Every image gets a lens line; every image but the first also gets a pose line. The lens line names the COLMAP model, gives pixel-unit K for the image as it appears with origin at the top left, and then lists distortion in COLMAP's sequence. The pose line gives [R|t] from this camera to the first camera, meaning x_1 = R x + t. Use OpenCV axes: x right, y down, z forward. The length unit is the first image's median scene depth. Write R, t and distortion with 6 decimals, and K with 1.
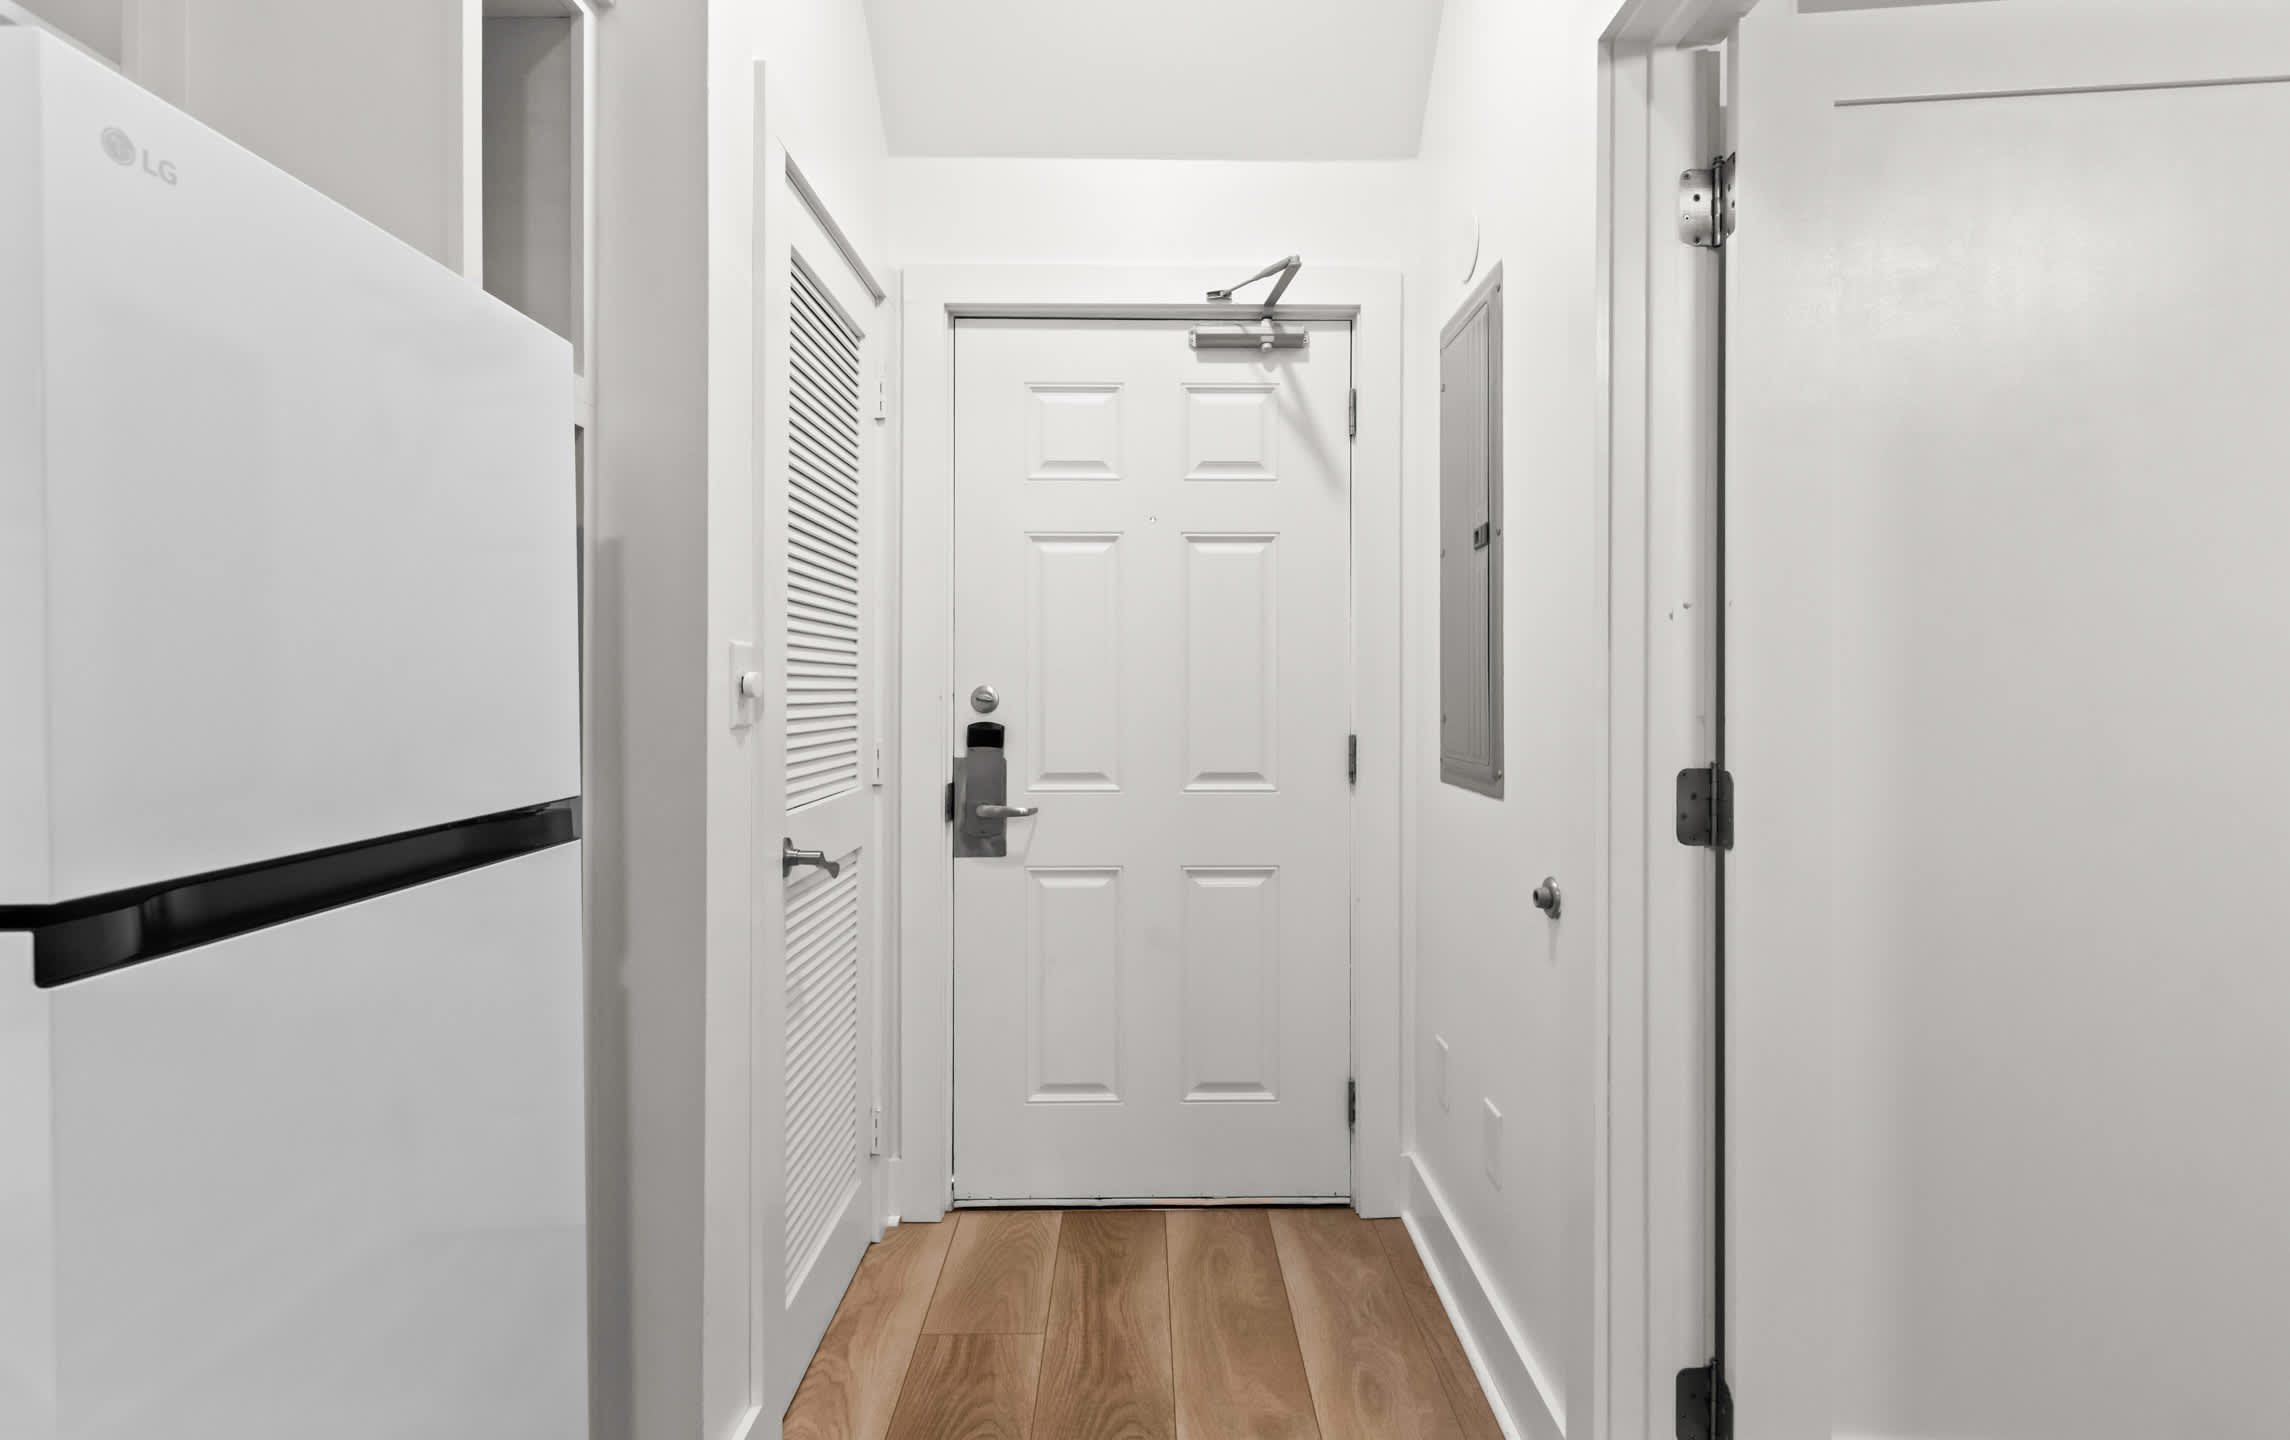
lens RADIAL K [[1041.7, 0, 1155.1], [0, 1041.7, 676.6], [0, 0, 1]] dist [0.000062, 0.000424]
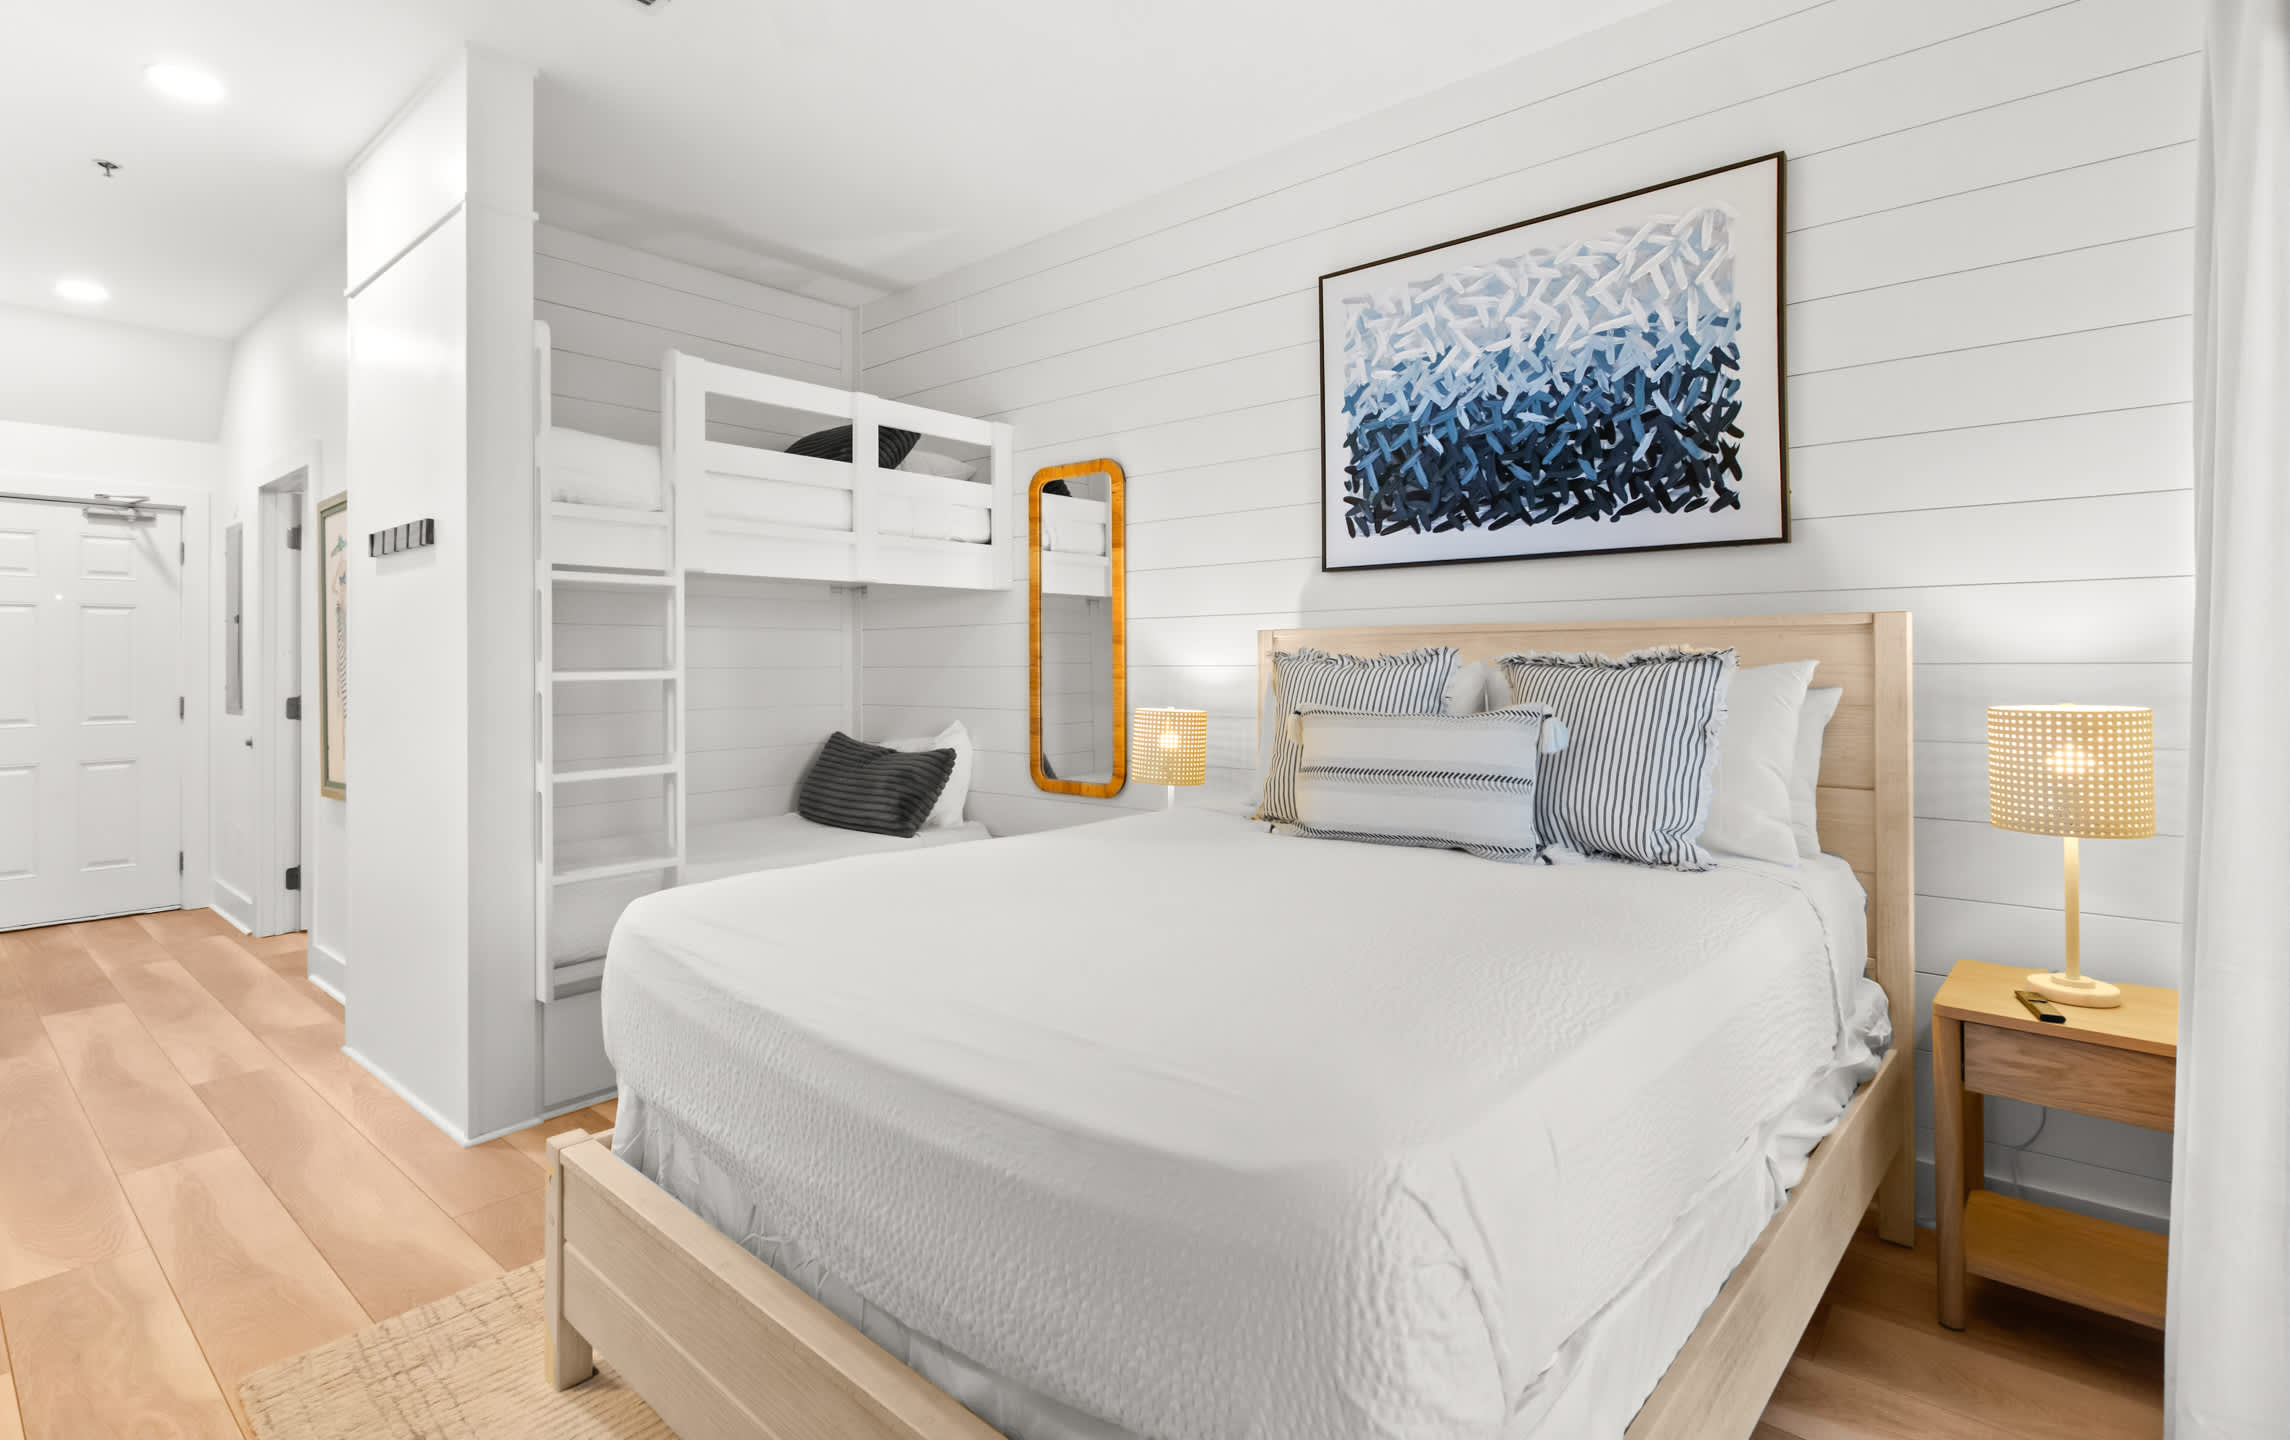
lens RADIAL K [[1077.8, 0, 1085.6], [0, 1077.8, 649.3], [0, 0, 1]] dist [-0.000097, 0.000271]
pose [[0.674691, 0.001580, 0.738099, -0.211882], [0.005144, 0.999963, -0.006843, -0.020505], [-0.738083, 0.008413, 0.674658, -2.013088]]
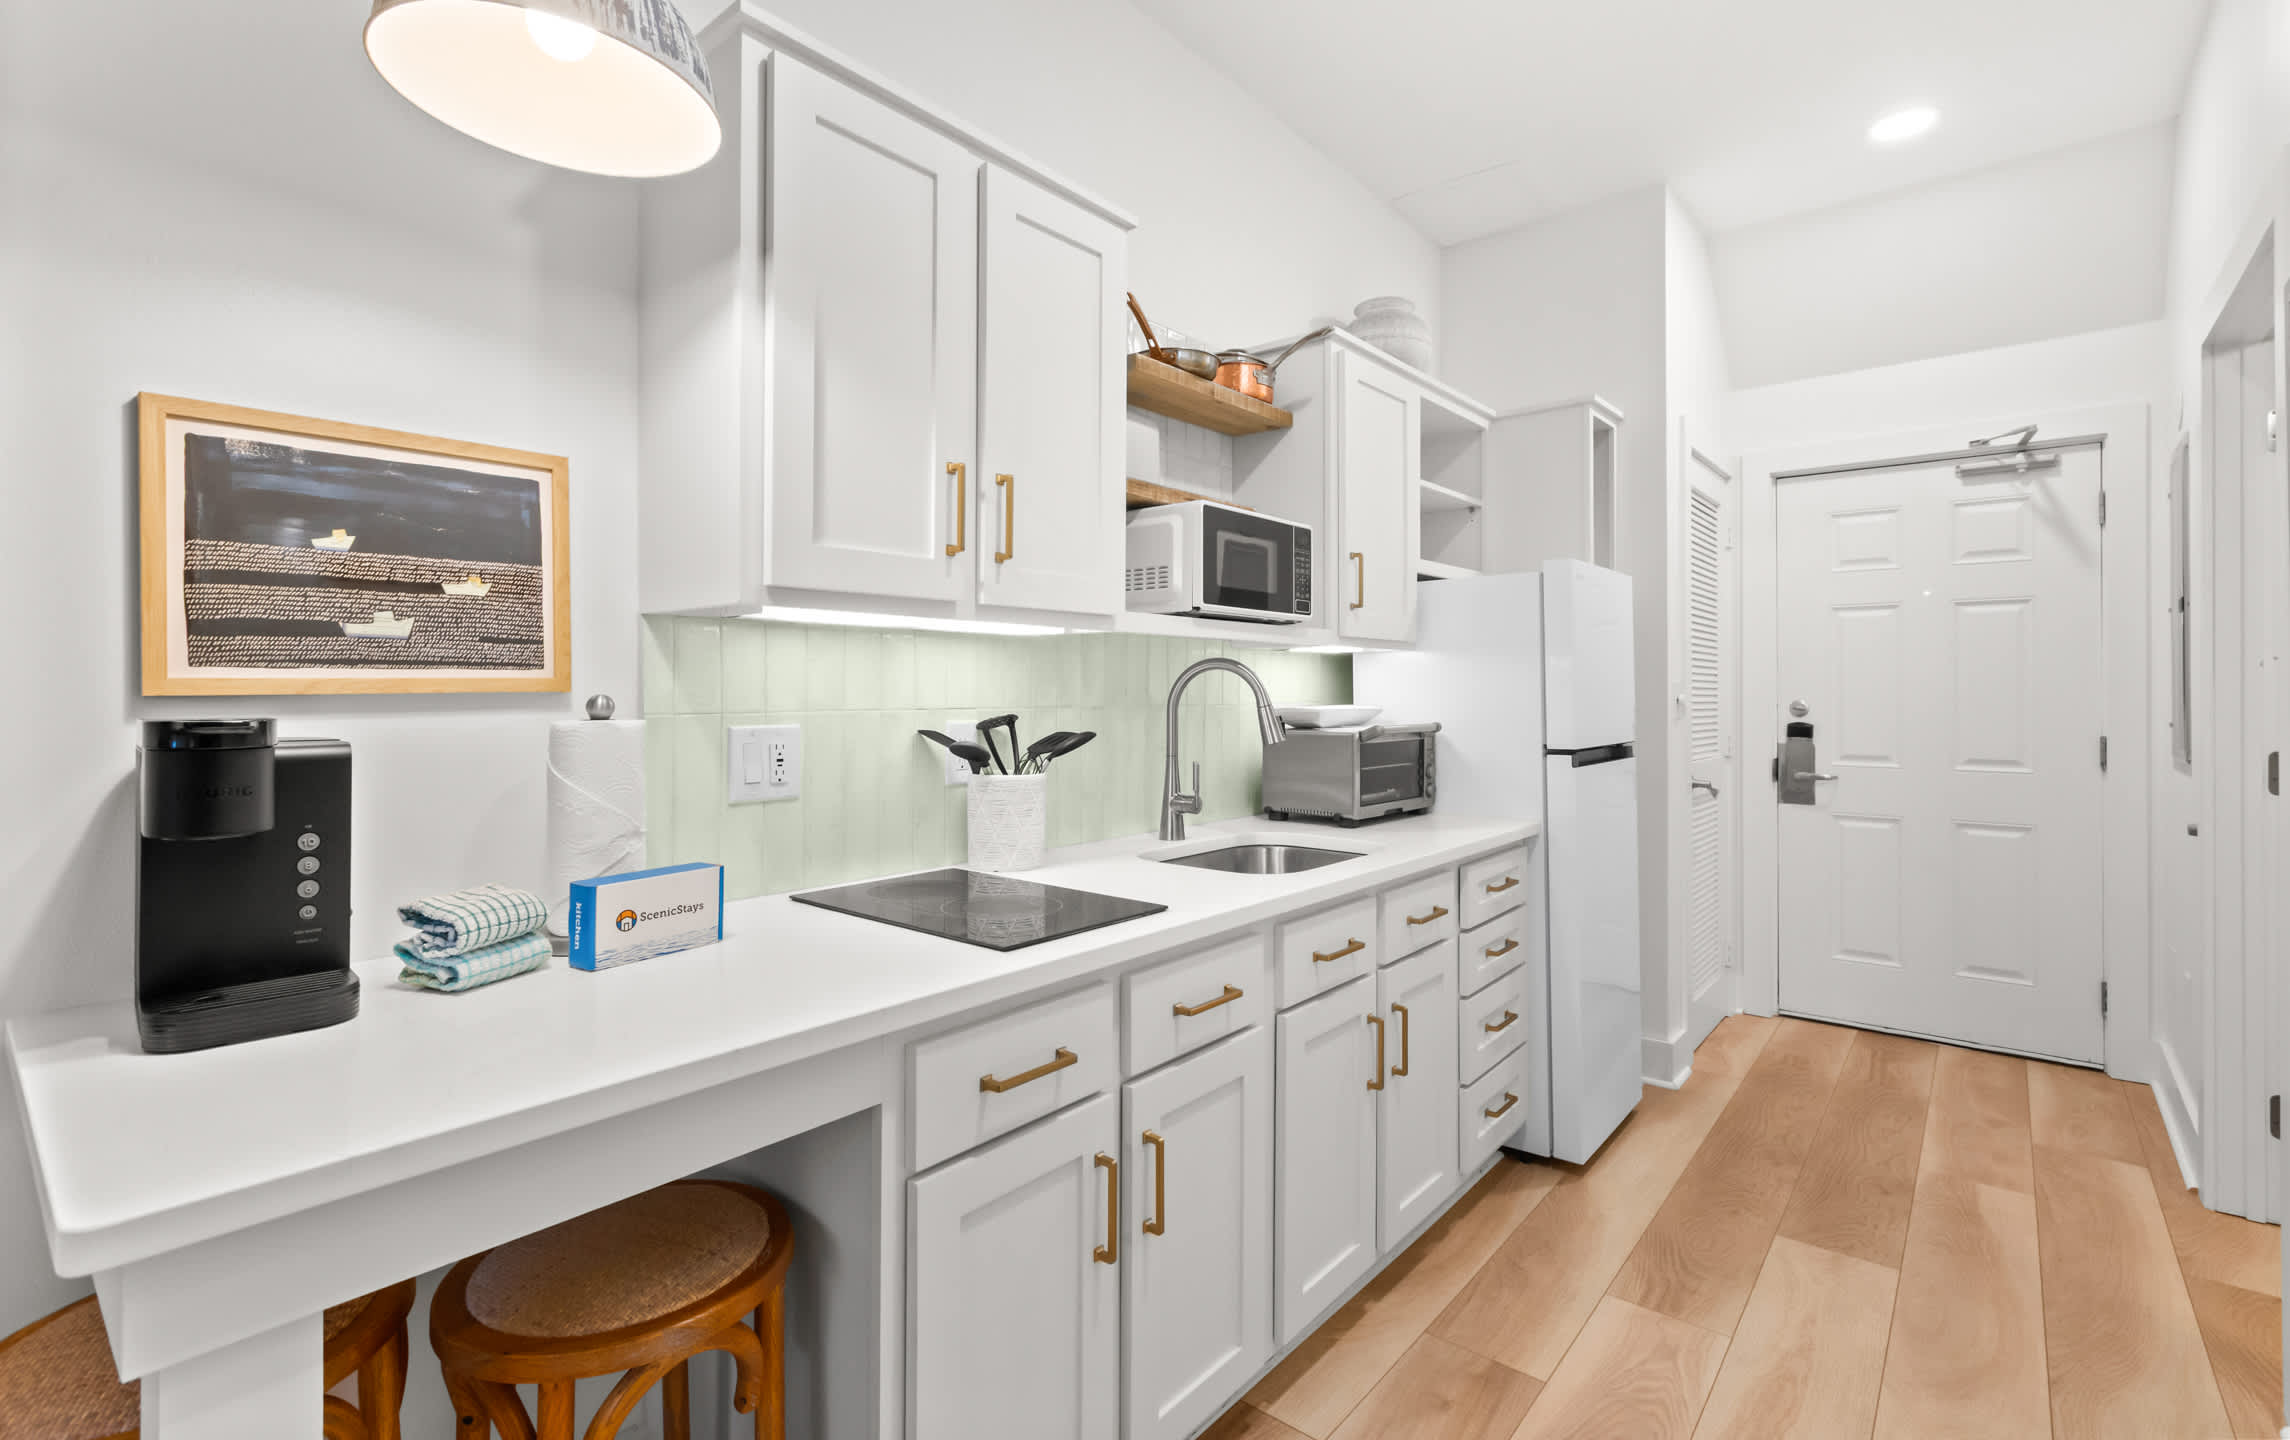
lens RADIAL K [[1018.5, 0, 1164.0], [0, 1018.5, 681.8], [0, 0, 1]] dist [0.000828, -0.000102]
pose [[0.763624, -0.005142, -0.645640, 0.110247], [0.003078, 0.999986, -0.004323, -0.016232], [0.645654, 0.001314, 0.763629, -0.883086]]
